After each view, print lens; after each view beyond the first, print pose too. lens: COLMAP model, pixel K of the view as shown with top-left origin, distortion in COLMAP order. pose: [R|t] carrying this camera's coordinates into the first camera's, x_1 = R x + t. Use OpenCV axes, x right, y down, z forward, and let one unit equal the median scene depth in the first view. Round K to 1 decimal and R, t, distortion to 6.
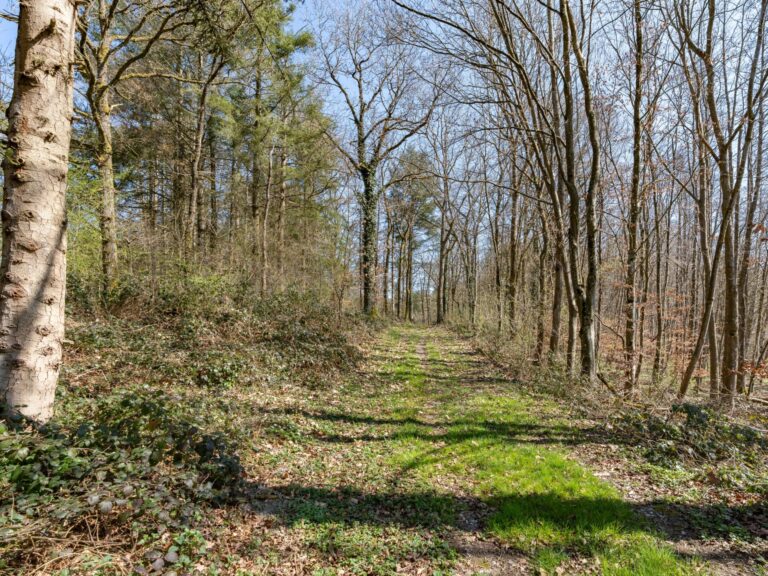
lens RADIAL K [[392.8, 0, 384.0], [0, 392.8, 288.0], [0, 0, 1]] dist [0.000633, 0.000599]
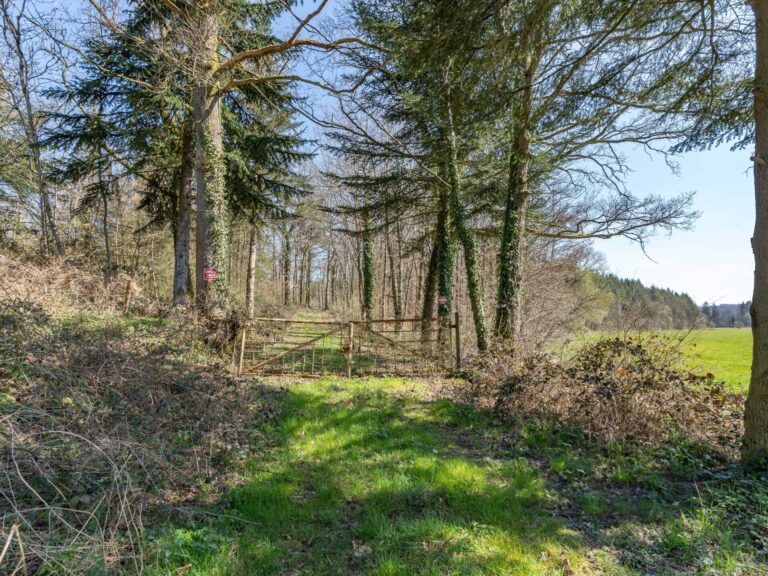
lens RADIAL K [[392.8, 0, 384.0], [0, 392.8, 288.0], [0, 0, 1]] dist [0.000633, 0.000599]
pose [[0.968220, 0.021453, 0.249179, -0.026830], [-0.031935, 0.998764, 0.038096, -0.050796], [-0.248054, -0.044843, 0.967708, -0.467431]]
